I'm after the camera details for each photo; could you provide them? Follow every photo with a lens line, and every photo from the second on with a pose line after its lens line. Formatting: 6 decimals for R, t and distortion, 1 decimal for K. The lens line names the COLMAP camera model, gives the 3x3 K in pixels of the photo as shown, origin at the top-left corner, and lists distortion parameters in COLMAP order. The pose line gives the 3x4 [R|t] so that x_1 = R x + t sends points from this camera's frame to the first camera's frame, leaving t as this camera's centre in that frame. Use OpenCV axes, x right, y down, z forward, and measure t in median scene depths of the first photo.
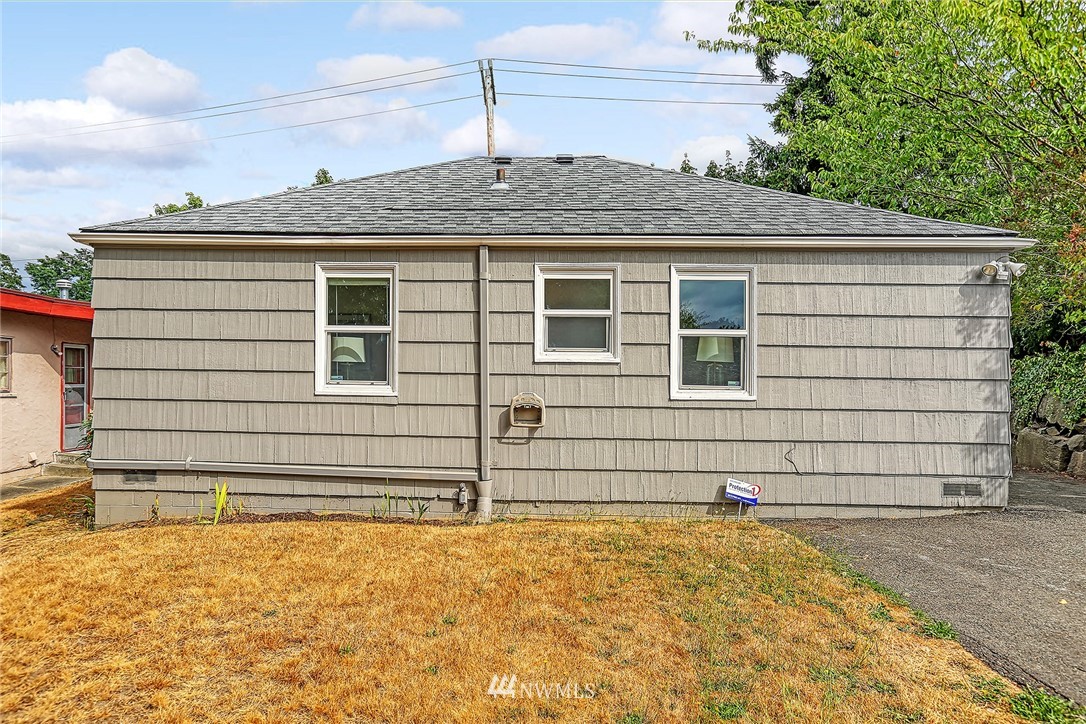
lens RADIAL K [[847.5, 0, 542.7], [0, 847.5, 394.4], [0, 0, 1]] dist [-0.010839, 0.005297]
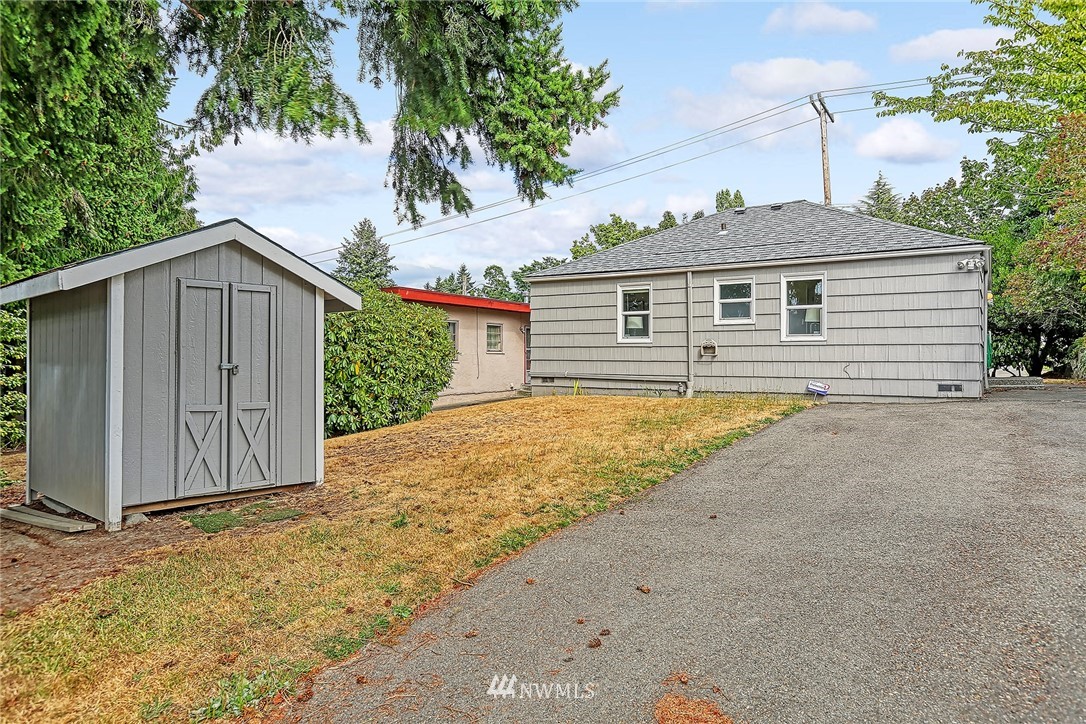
lens RADIAL K [[712.0, 0, 543.0], [0, 712.0, 362.0], [0, 0, 1]] dist [0.001922, 0.000855]
pose [[0.874232, -0.010228, -0.485401, 0.470678], [0.009368, 0.999947, -0.004198, 0.055911], [0.485418, -0.000877, 0.874282, -0.732855]]
